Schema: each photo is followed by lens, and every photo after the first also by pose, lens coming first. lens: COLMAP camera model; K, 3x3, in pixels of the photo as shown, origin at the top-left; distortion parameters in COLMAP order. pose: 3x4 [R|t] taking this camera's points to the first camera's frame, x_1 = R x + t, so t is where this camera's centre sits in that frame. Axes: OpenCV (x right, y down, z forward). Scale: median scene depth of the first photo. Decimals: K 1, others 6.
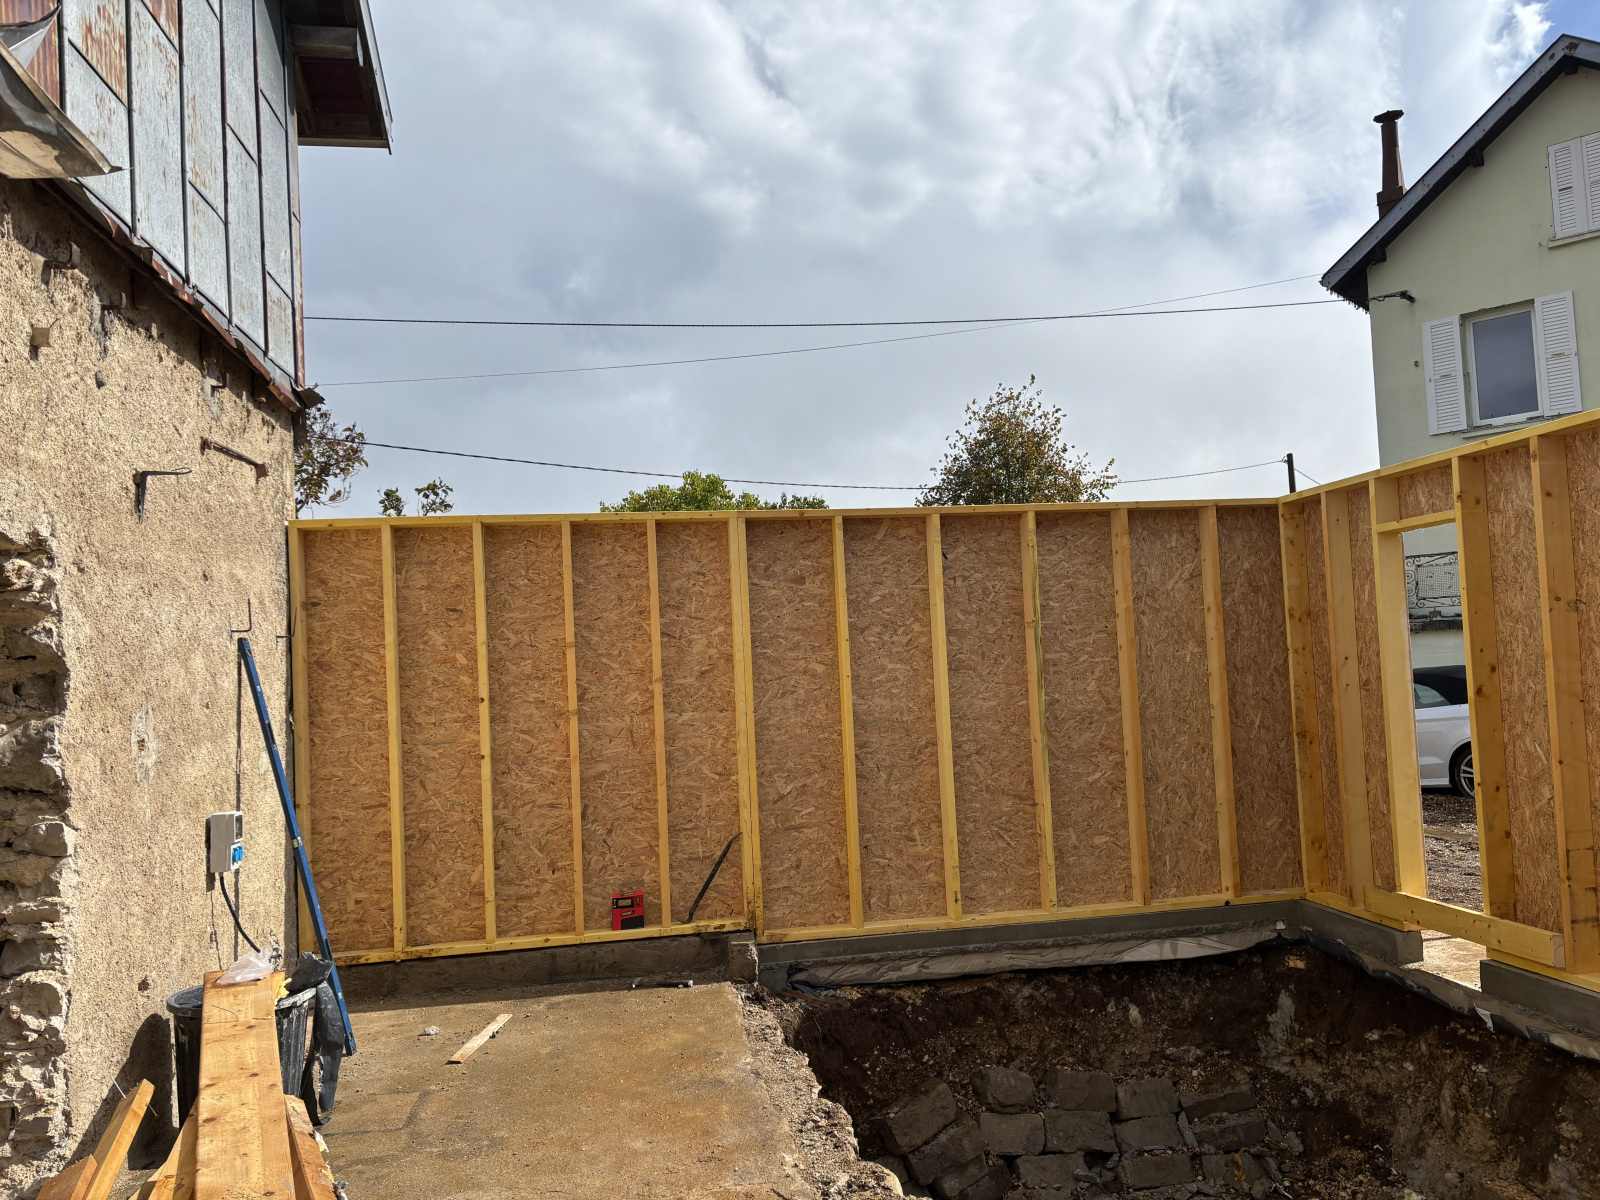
lens RADIAL K [[1205.8, 0, 777.8], [0, 1205.8, 614.7], [0, 0, 1]] dist [0.043341, -0.042536]
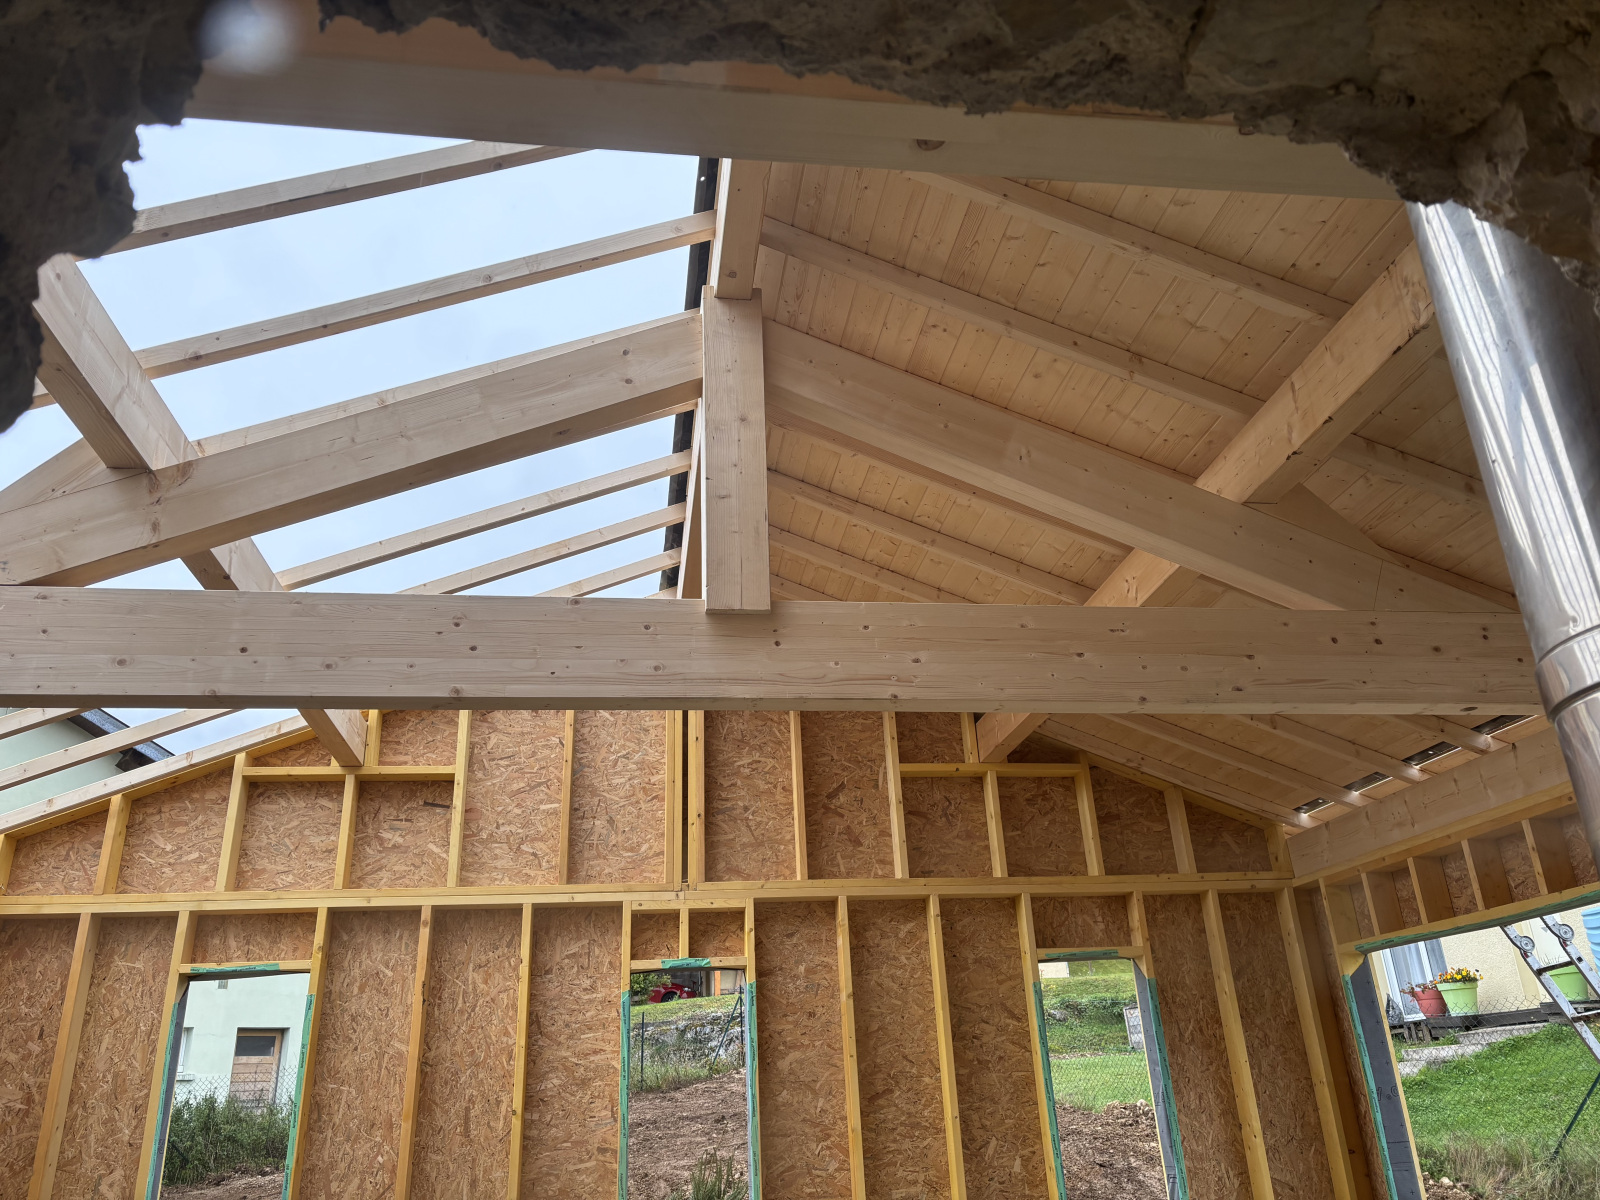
lens RADIAL K [[1205.8, 0, 797.7], [0, 1205.8, 591.6], [0, 0, 1]] dist [0.043341, -0.042536]
pose [[0.013121, 0.437164, 0.899286, -0.382390], [-0.013259, 0.899361, -0.437007, 0.058828], [-0.999826, -0.006190, 0.017597, 0.465619]]
